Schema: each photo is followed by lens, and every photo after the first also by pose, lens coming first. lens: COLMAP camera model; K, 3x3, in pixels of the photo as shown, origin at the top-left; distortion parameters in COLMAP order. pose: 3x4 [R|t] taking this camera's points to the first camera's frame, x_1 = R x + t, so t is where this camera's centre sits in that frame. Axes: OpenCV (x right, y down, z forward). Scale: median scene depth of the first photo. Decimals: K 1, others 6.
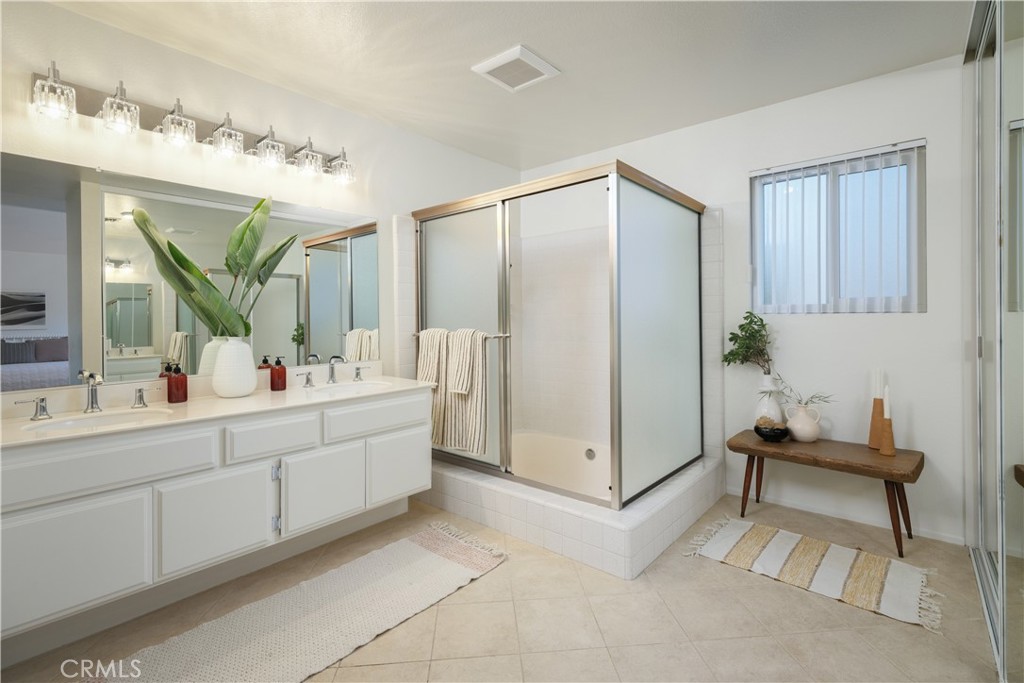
lens RADIAL K [[467.9, 0, 511.6], [0, 467.9, 318.5], [0, 0, 1]] dist [0.004056, -0.000618]
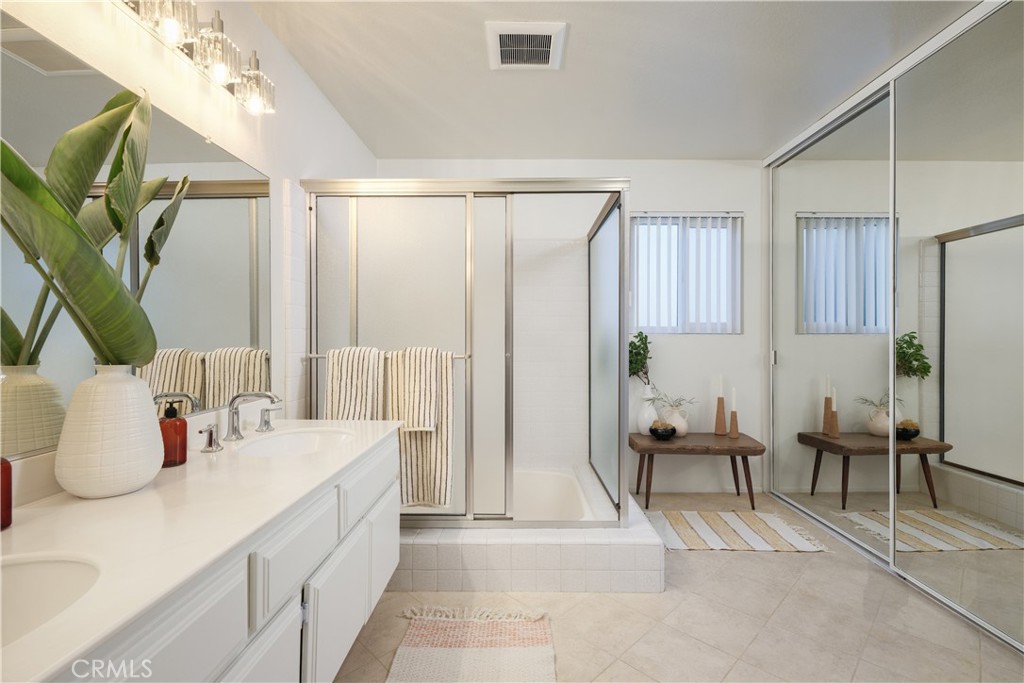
lens RADIAL K [[467.9, 0, 513.3], [0, 467.9, 334.3], [0, 0, 1]] dist [0.004056, -0.000618]
pose [[0.764555, 0.013438, 0.644418, -0.550474], [-0.010302, 0.999910, -0.008628, 0.006379], [-0.644476, -0.000042, 0.764625, 0.352081]]
